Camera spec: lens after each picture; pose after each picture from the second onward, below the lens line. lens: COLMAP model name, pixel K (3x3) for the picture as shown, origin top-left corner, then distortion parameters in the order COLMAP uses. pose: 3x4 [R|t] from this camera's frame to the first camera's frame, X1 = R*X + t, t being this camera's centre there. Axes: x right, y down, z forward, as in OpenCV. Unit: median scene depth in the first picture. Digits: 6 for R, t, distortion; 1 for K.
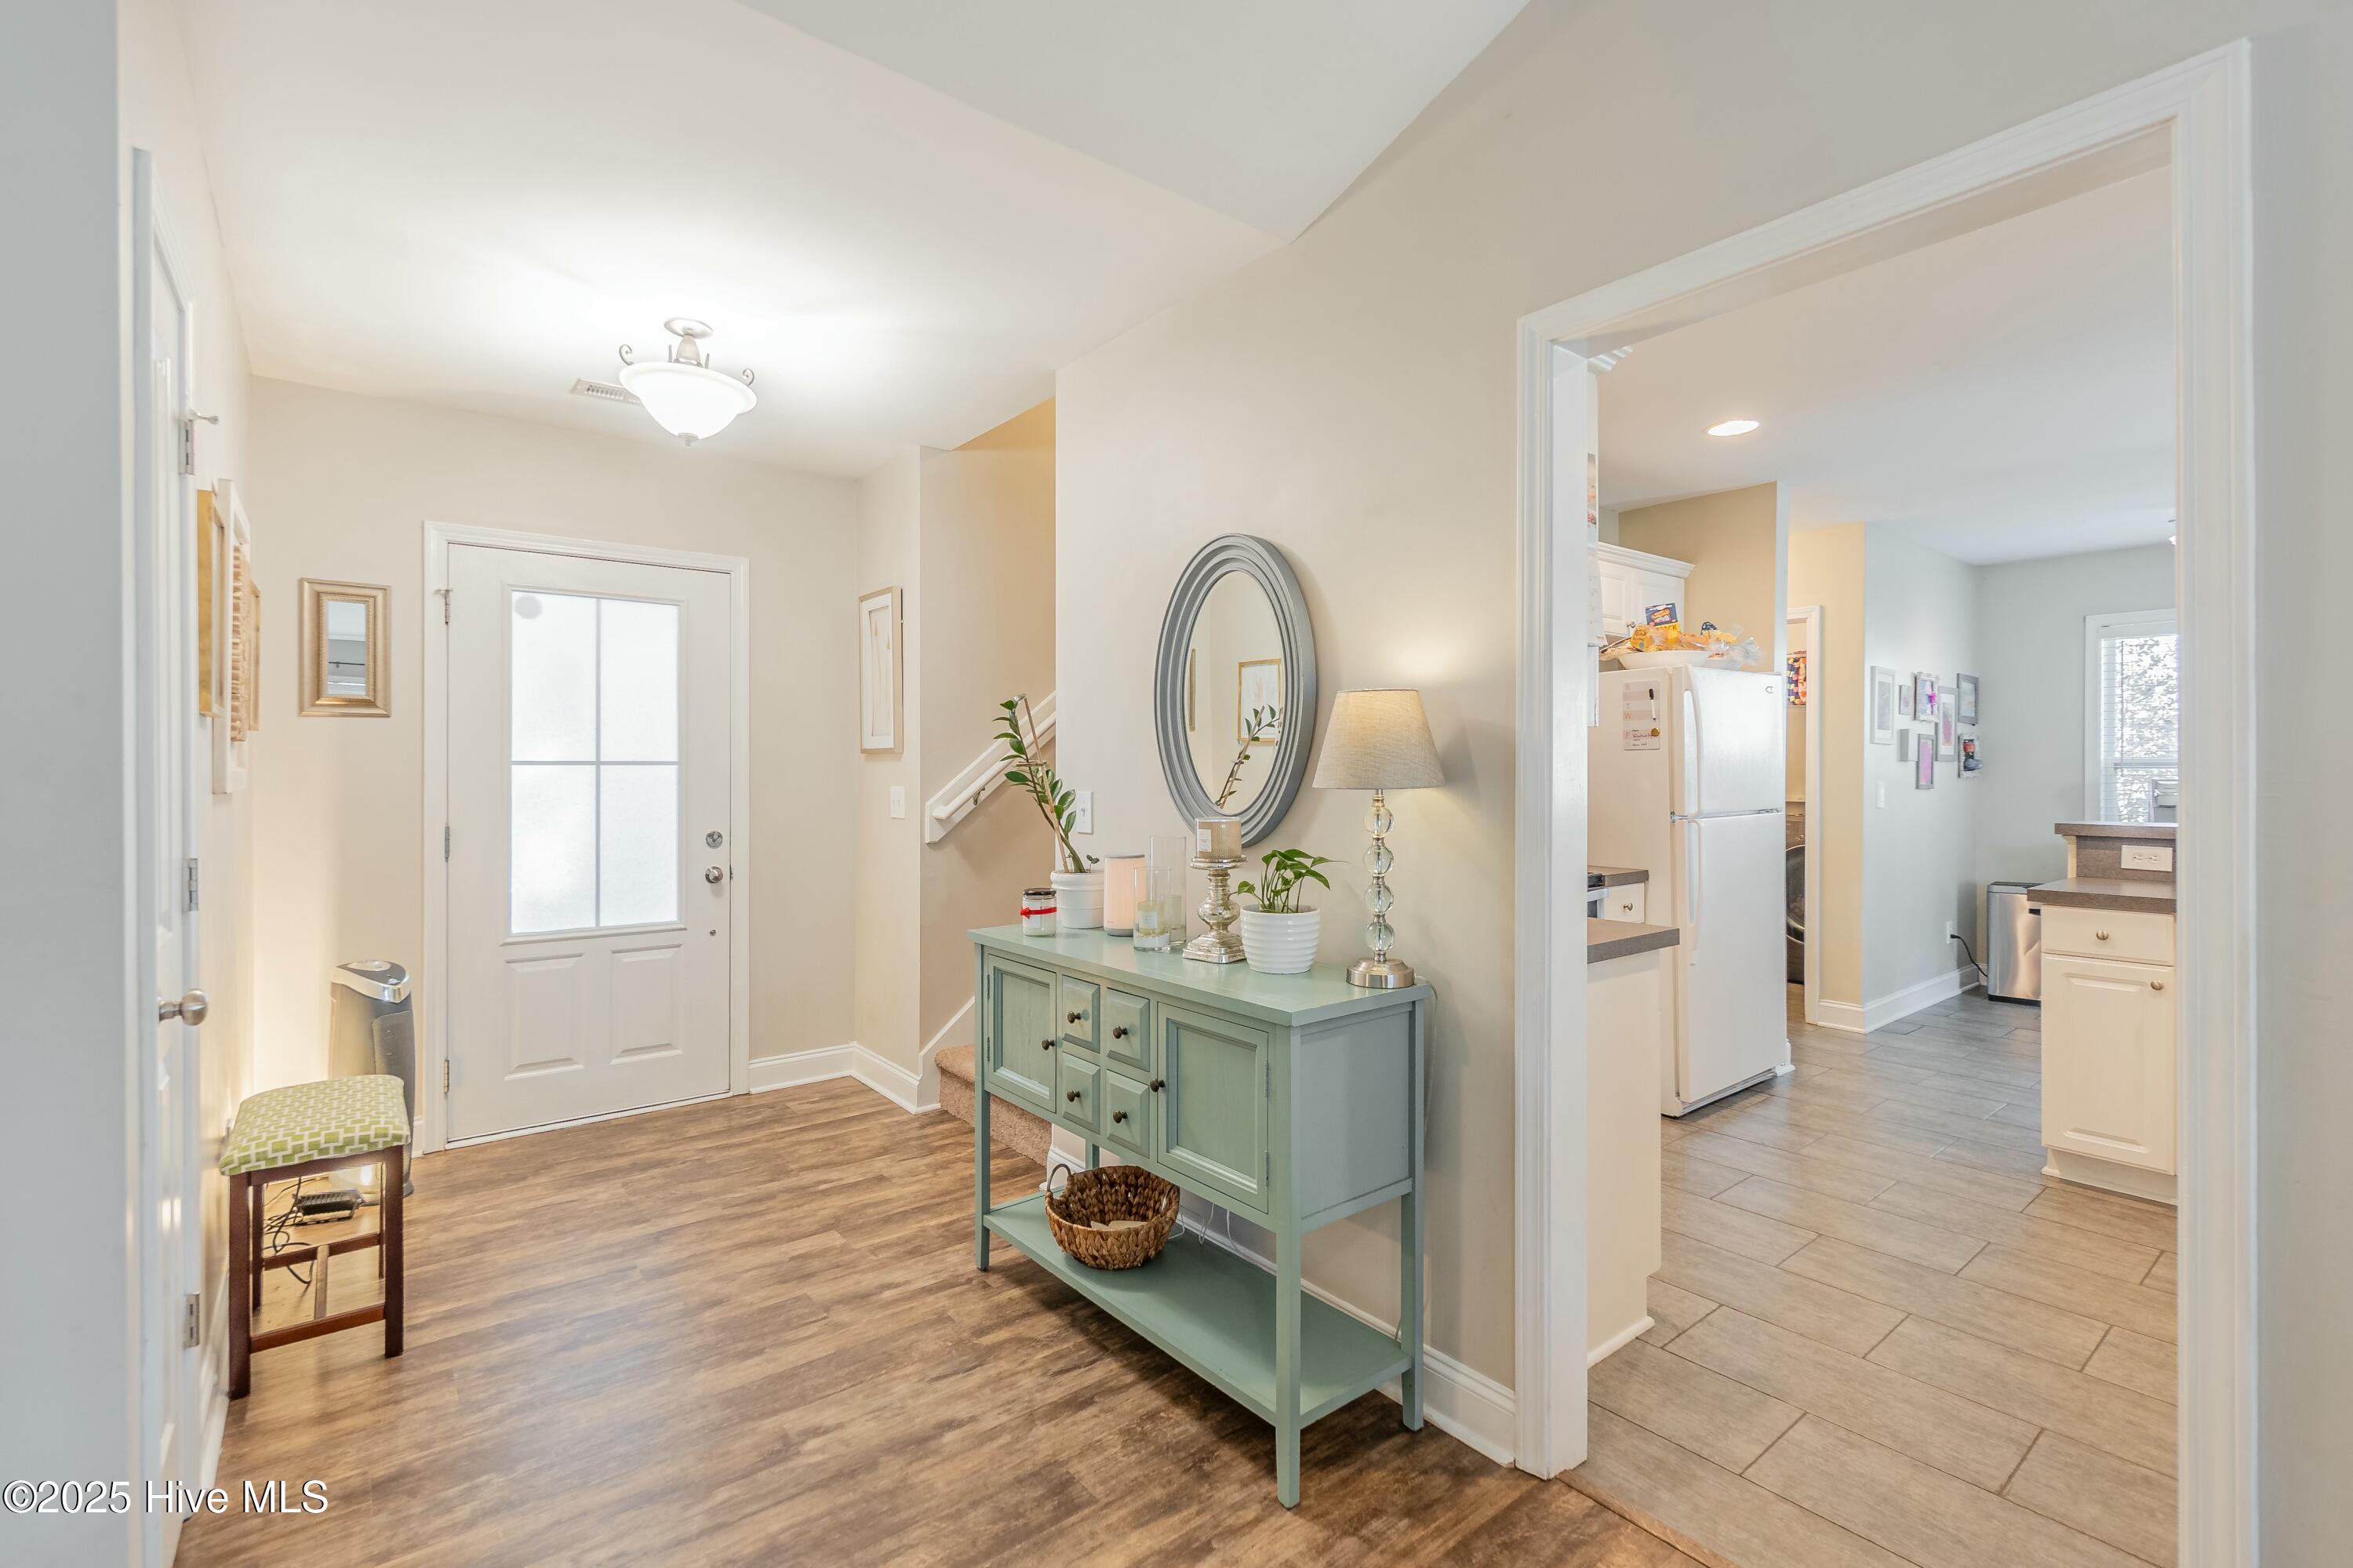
lens RADIAL K [[1050.7, 0, 1172.3], [0, 1050.7, 760.8], [0, 0, 1]] dist [-0.000008, 0.000369]
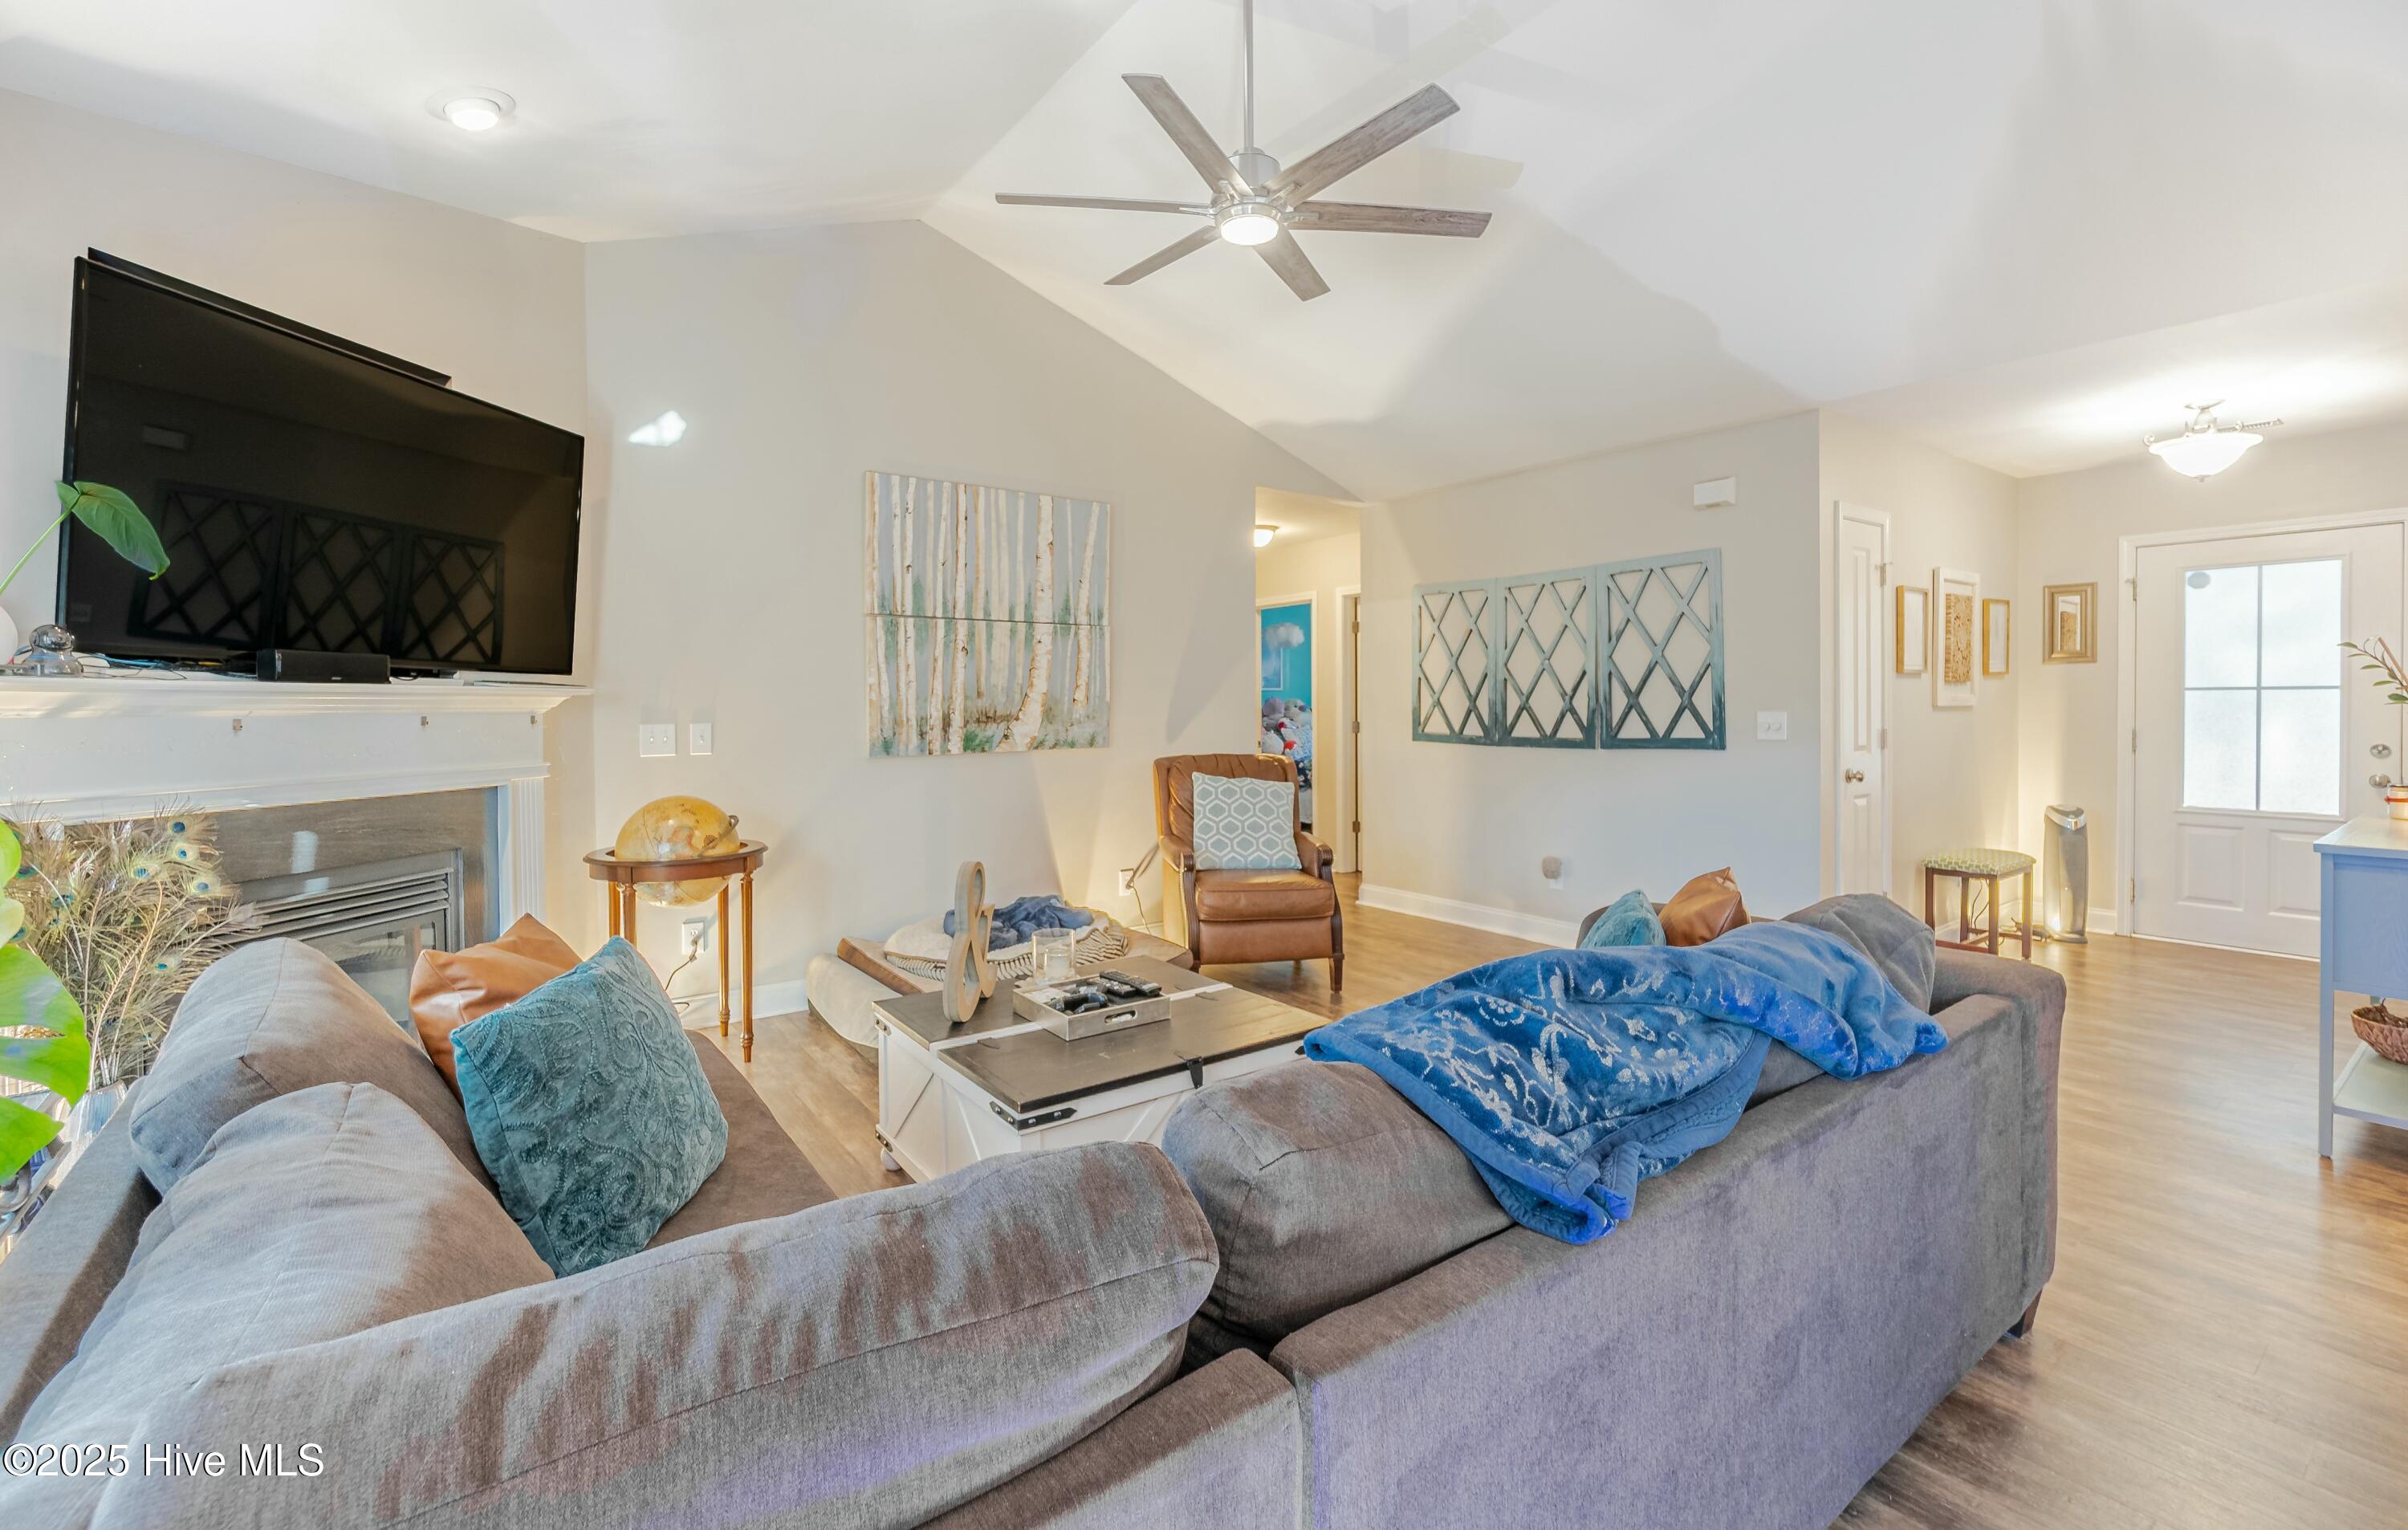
lens RADIAL K [[1040.2, 0, 1192.4], [0, 1040.2, 724.7], [0, 0, 1]] dist [0.001511, 0.000174]
pose [[-0.031904, 0.023915, -0.999205, 0.841730], [0.014876, 0.999614, 0.023450, -0.002677], [0.999380, -0.014116, -0.032247, -0.323739]]
